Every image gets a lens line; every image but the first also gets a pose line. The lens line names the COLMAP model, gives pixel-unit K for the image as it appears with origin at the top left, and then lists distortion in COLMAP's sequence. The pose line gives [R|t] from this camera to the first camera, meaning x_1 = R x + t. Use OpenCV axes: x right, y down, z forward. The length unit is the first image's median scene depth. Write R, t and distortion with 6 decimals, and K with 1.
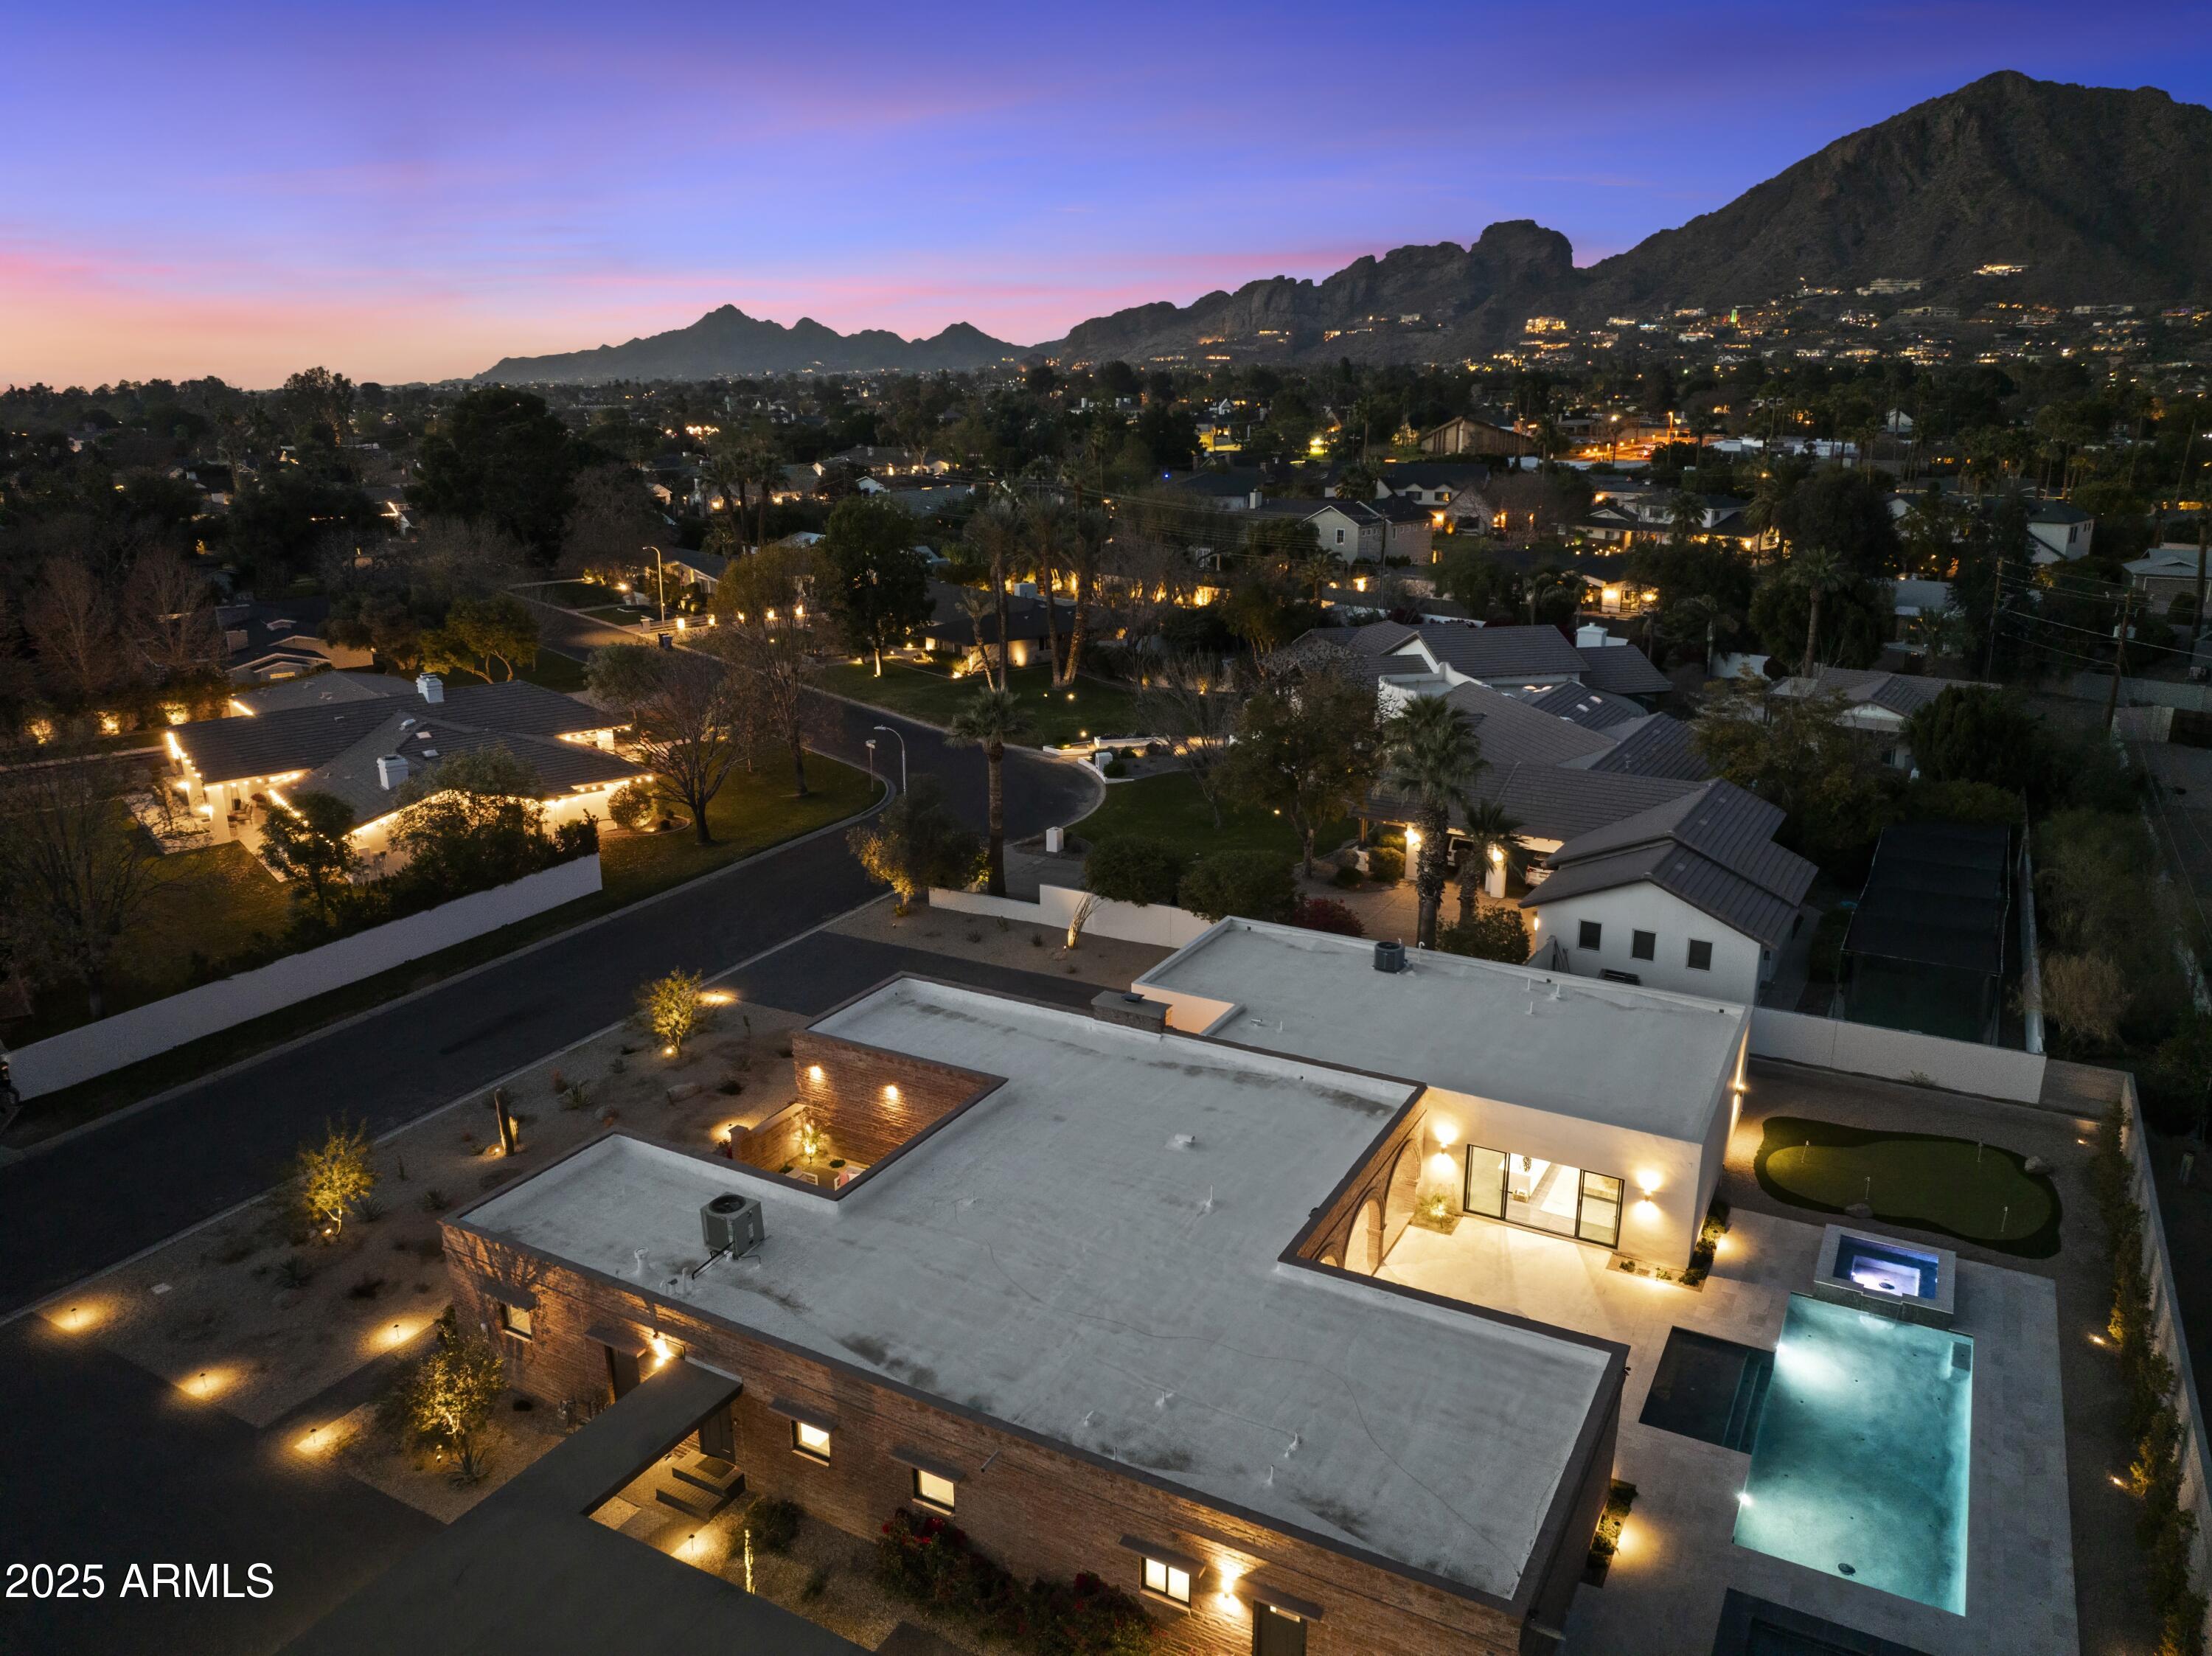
lens RADIAL K [[1539.8, 0, 1106.0], [0, 1539.8, 828.0], [0, 0, 1]] dist [-0.037971, 0.004469]
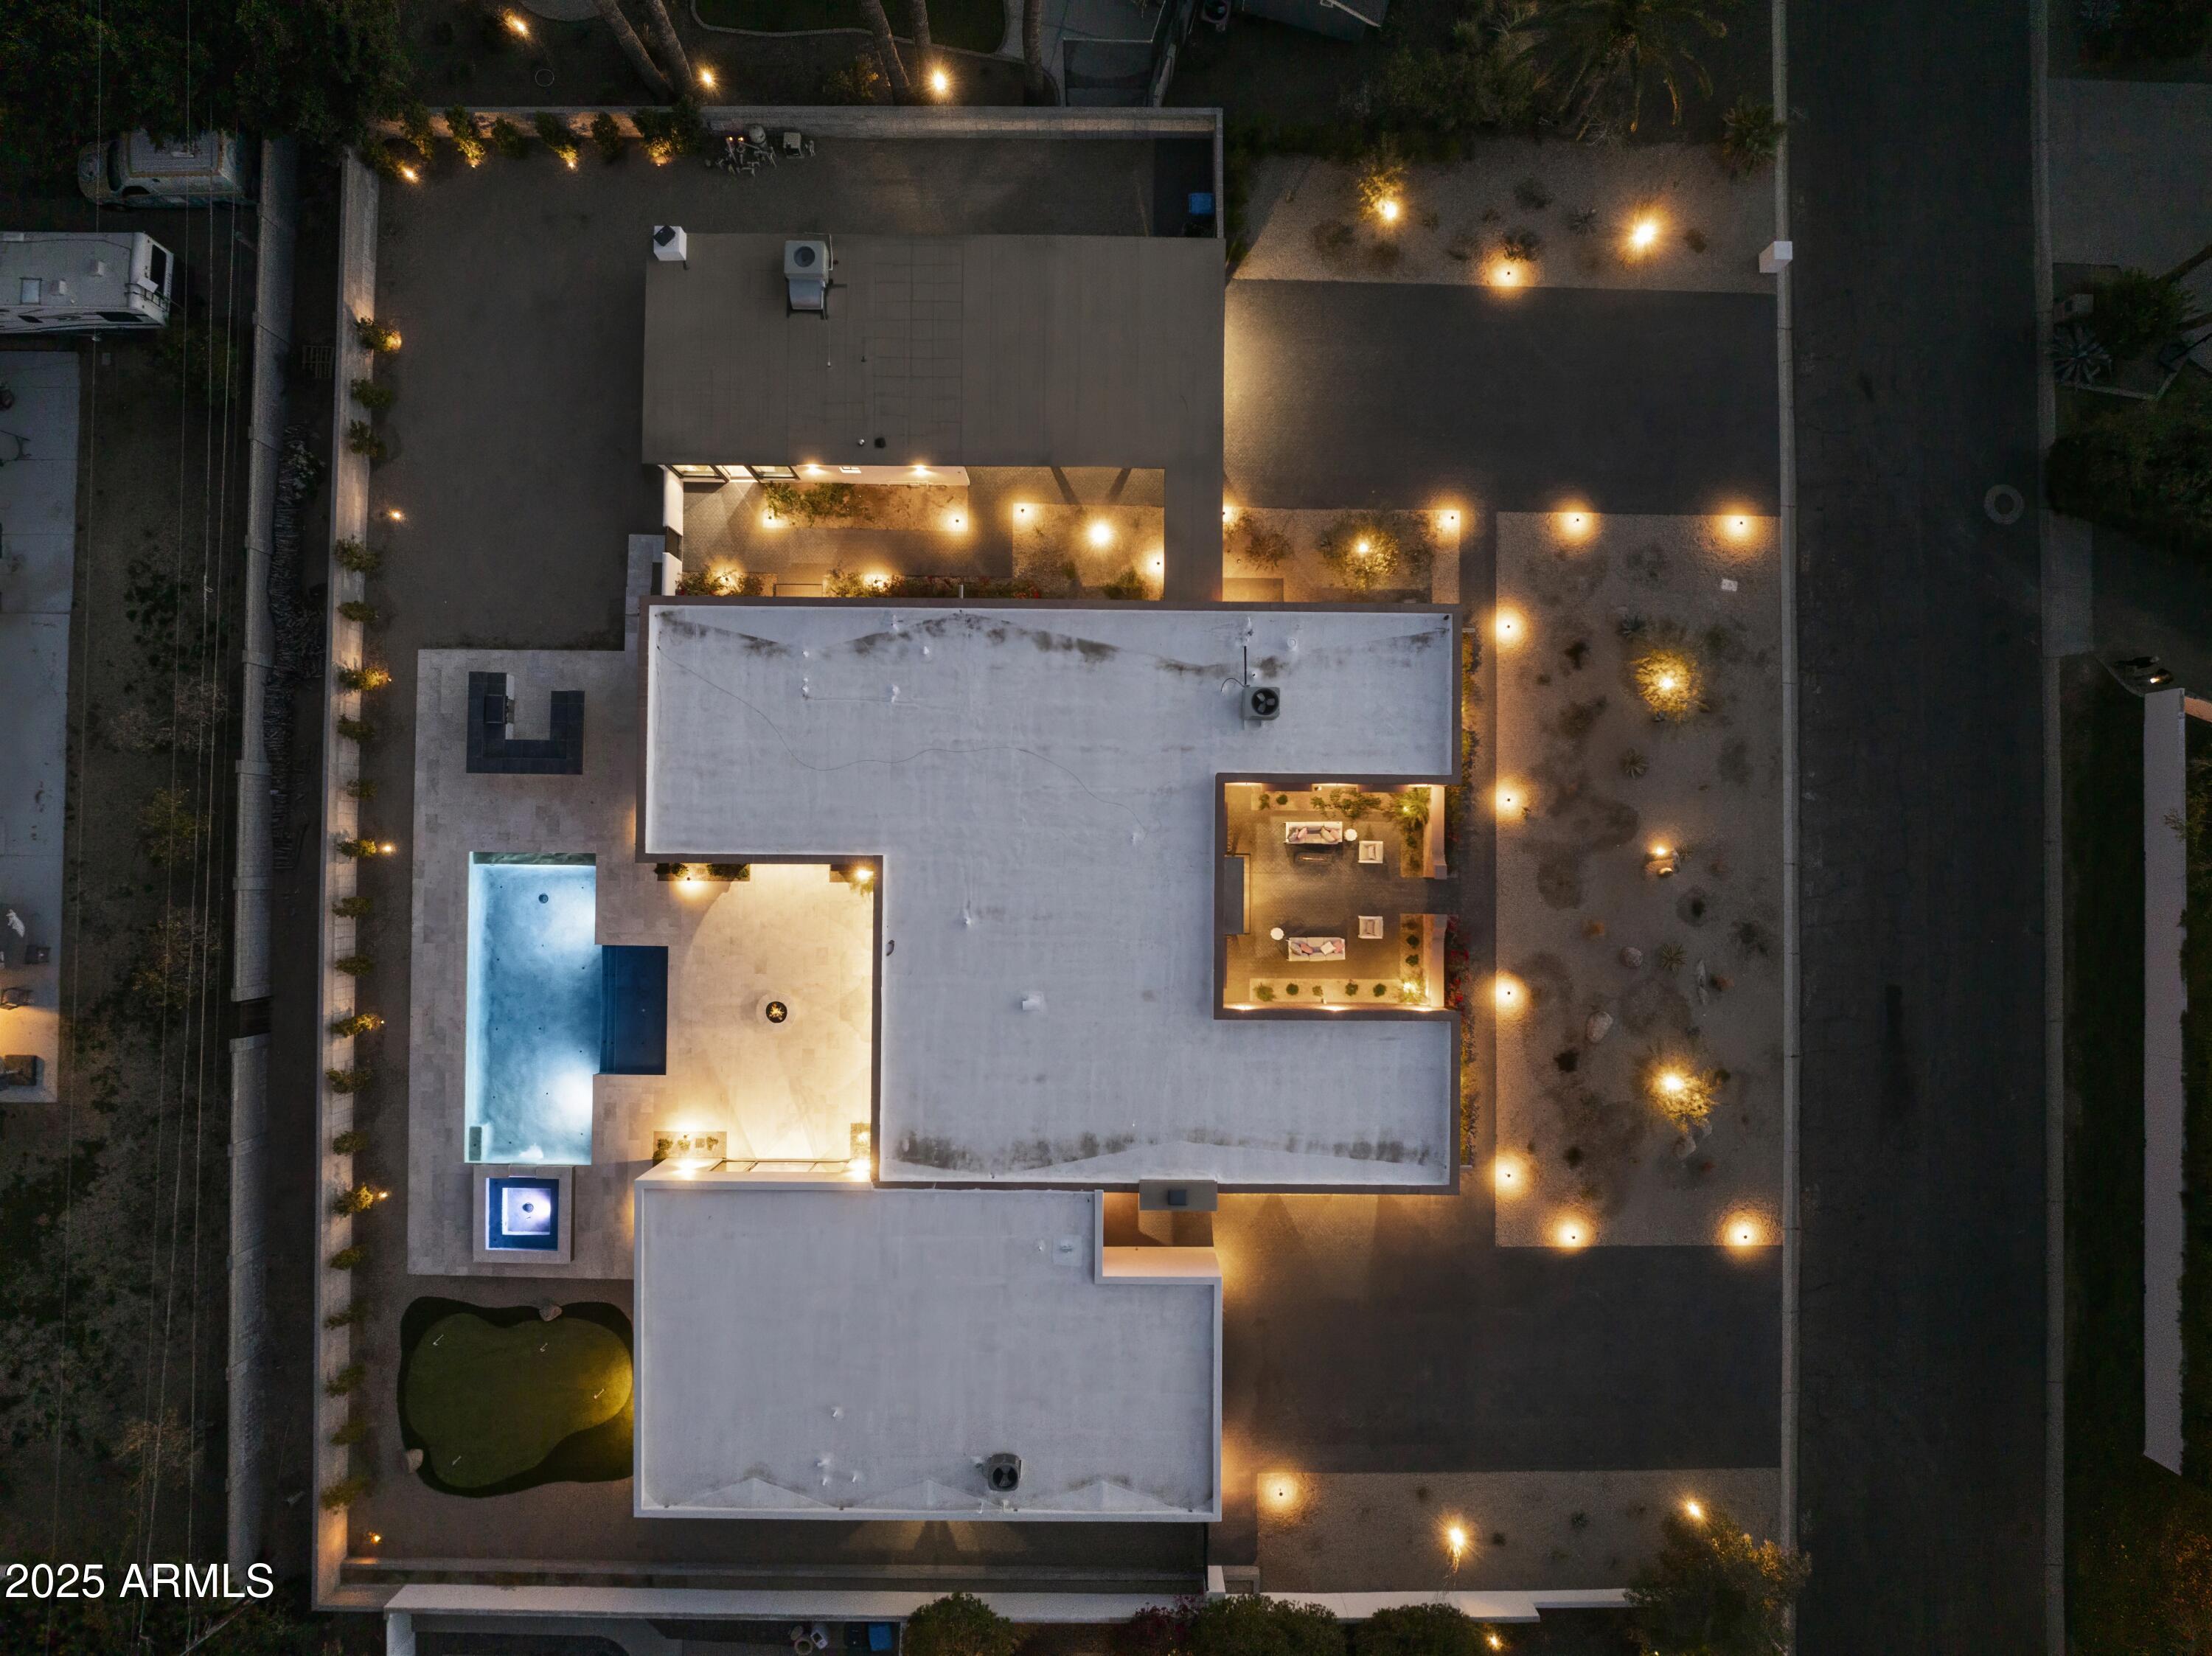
lens RADIAL K [[1539.8, 0, 1106.0], [0, 1539.8, 828.0], [0, 0, 1]] dist [-0.037971, 0.004469]
pose [[-0.878220, 0.478003, -0.015564, -0.016960], [-0.137000, -0.220259, 0.965773, -0.332612], [0.458214, 0.850294, 0.258922, 0.219201]]
